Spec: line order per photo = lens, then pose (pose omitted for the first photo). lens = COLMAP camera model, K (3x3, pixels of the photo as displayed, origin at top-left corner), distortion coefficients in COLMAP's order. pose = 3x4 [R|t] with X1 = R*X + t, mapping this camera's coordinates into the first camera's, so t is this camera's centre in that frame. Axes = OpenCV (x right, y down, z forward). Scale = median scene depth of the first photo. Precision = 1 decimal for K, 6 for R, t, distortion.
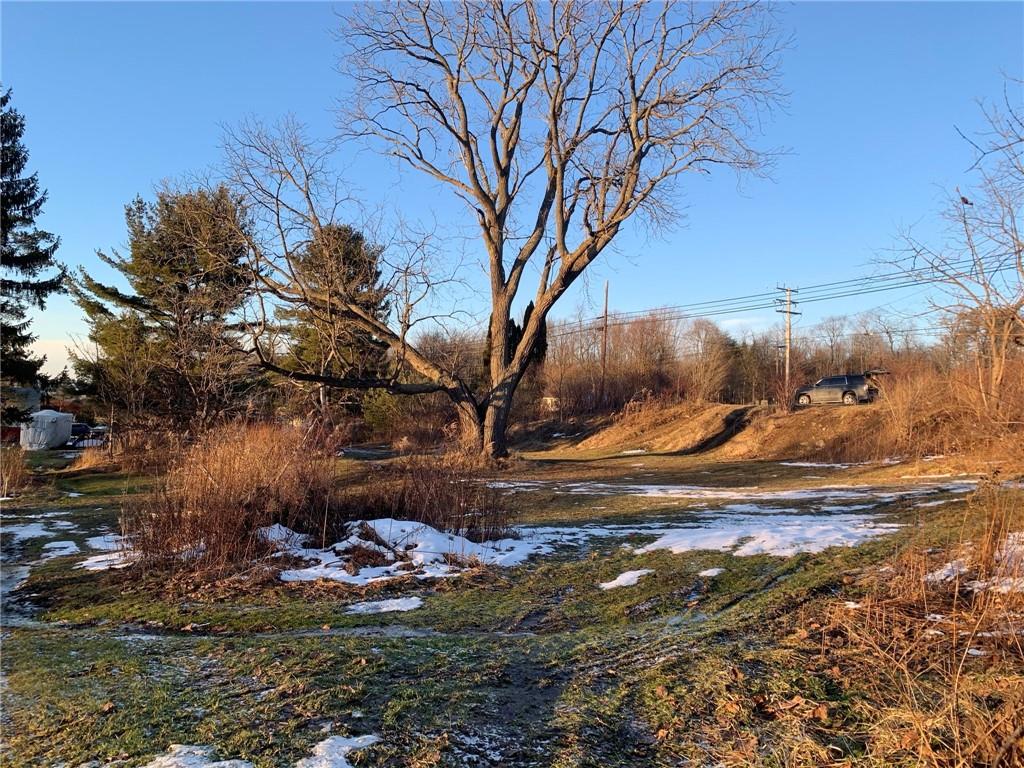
lens RADIAL K [[777.7, 0, 514.9], [0, 777.7, 375.0], [0, 0, 1]] dist [0.087849, -0.291740]
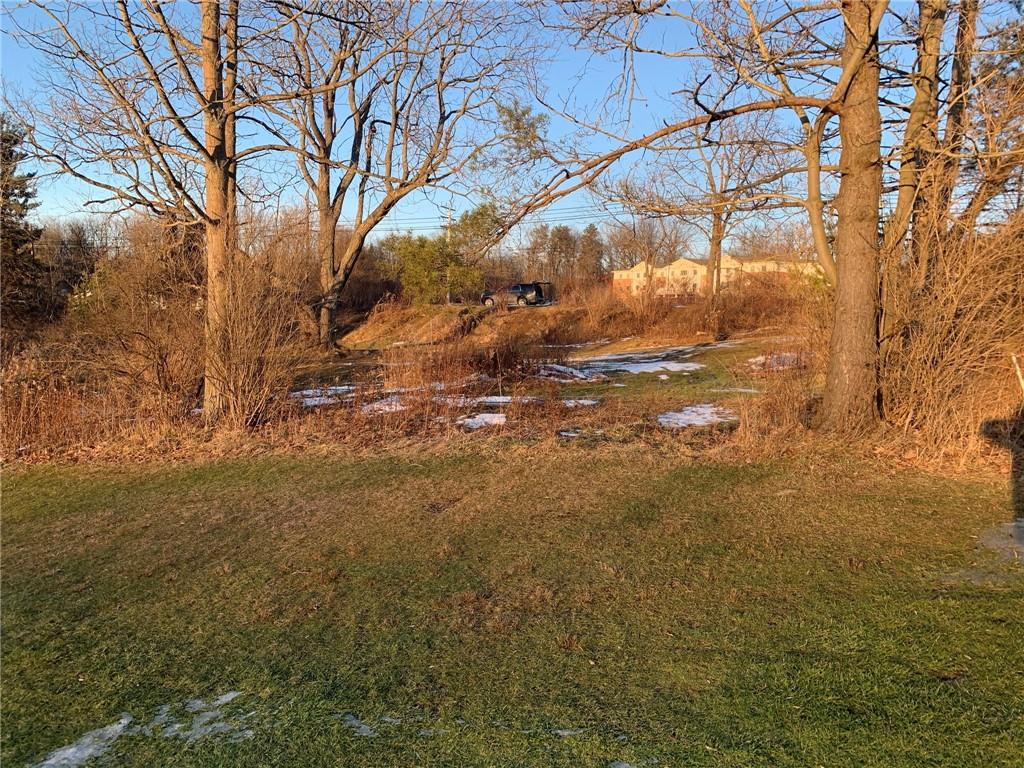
lens RADIAL K [[772.2, 0, 512.0], [0, 772.2, 384.0], [0, 0, 1]] dist [0.101059, -0.279763]
pose [[0.867654, -0.051123, 0.494532, -0.386733], [-0.017920, 0.990837, 0.133870, -0.010564], [-0.496845, -0.125015, 0.858788, -0.229587]]
